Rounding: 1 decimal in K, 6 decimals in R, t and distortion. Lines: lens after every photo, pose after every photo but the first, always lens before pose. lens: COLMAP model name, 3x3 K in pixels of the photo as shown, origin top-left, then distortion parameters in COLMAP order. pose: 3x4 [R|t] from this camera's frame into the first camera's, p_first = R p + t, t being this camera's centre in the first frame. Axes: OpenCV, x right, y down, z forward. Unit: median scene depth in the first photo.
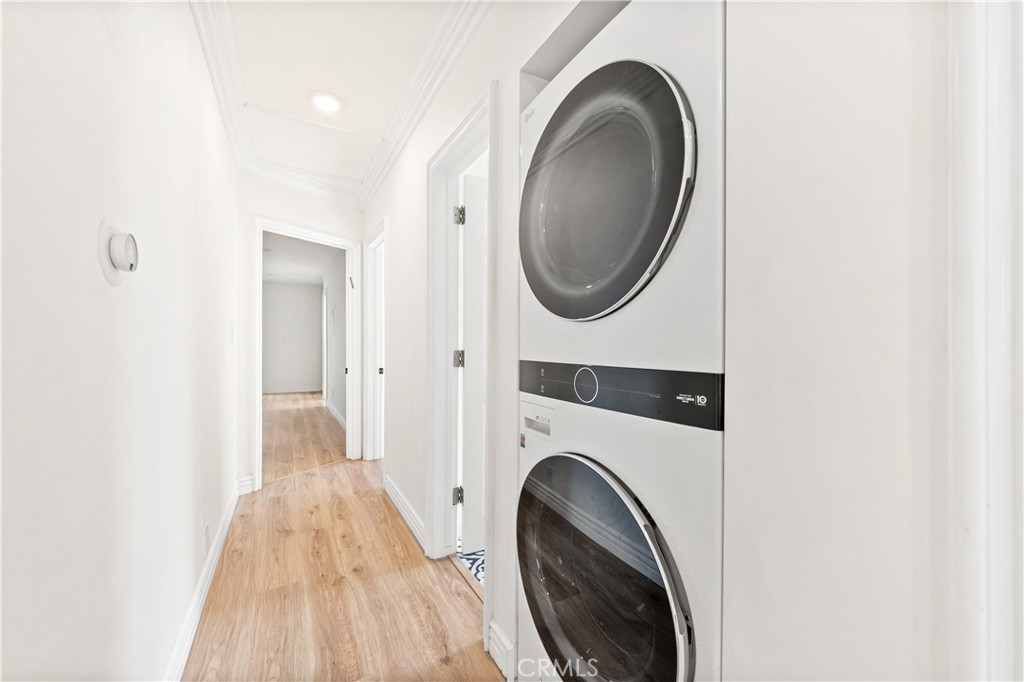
lens RADIAL K [[378.1, 0, 510.9], [0, 378.1, 339.1], [0, 0, 1]] dist [-0.001080, -0.000020]
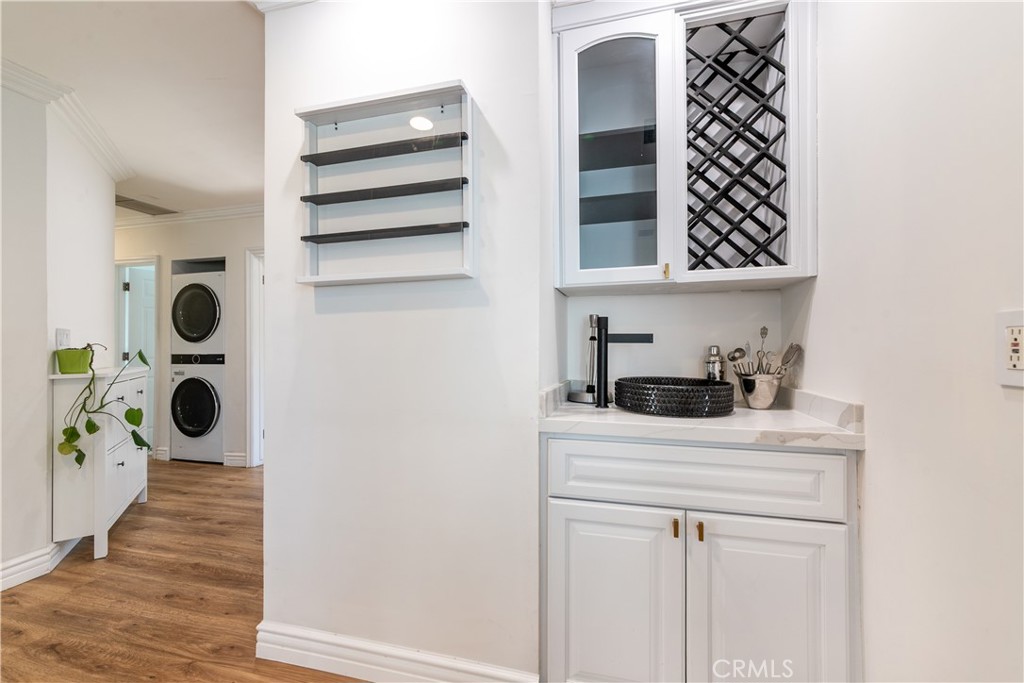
lens RADIAL K [[417.5, 0, 511.3], [0, 417.5, 345.0], [0, 0, 1]] dist [-0.000343, 0.000091]
pose [[0.711405, -0.003101, 0.702775, -0.434820], [0.003487, 0.999994, 0.000883, -0.017160], [-0.702773, 0.001823, 0.711411, -3.701506]]
